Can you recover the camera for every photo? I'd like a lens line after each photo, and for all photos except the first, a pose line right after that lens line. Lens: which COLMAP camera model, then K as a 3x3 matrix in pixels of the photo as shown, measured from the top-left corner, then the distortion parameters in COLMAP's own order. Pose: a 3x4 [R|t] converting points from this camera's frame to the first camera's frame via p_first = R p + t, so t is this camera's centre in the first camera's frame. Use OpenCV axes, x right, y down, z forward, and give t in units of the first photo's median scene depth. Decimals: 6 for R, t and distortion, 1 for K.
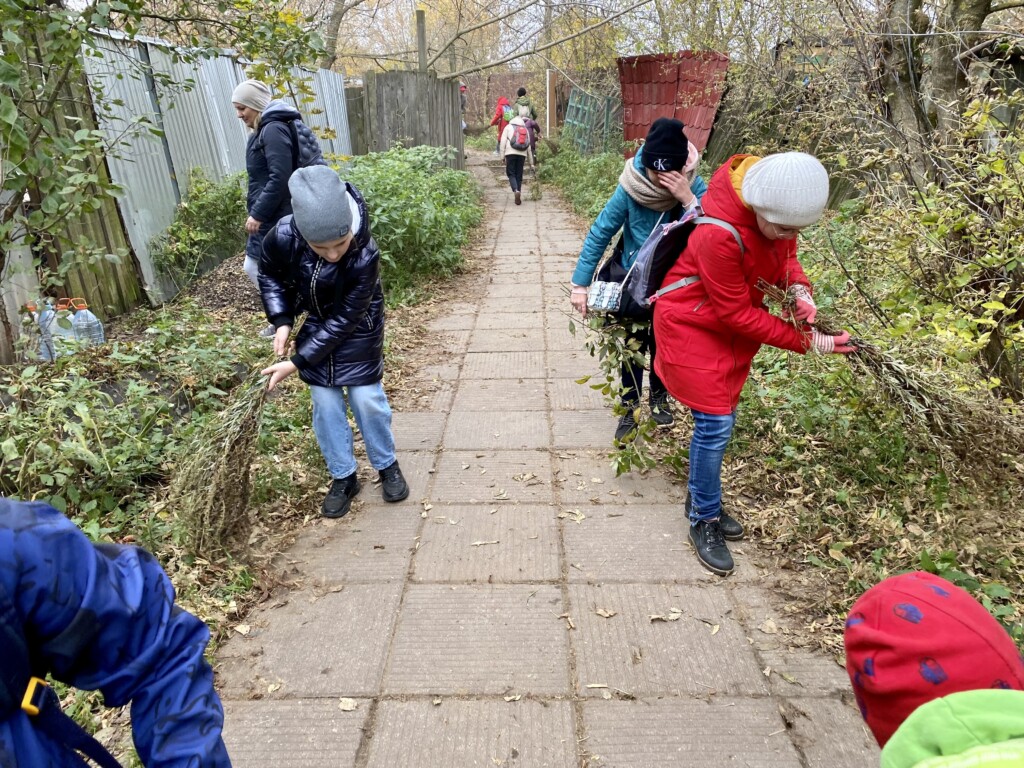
lens RADIAL K [[782.2, 0, 512.0], [0, 782.2, 384.0], [0, 0, 1]] dist [0.063644, -0.124540]
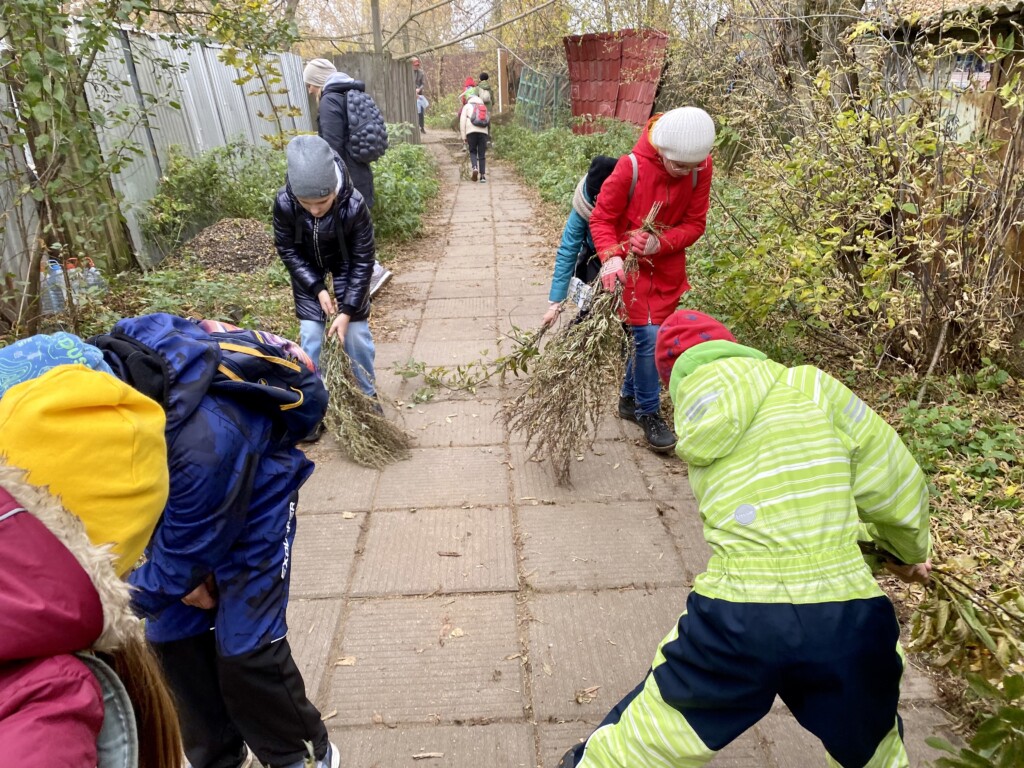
lens RADIAL K [[783.6, 0, 505.0], [0, 783.6, 382.5], [0, 0, 1]] dist [0.025780, -0.034506]
pose [[0.998857, -0.029766, 0.037402, 0.005851], [0.028950, 0.999335, 0.022171, 0.040111], [-0.038038, -0.021063, 0.999054, -0.103996]]
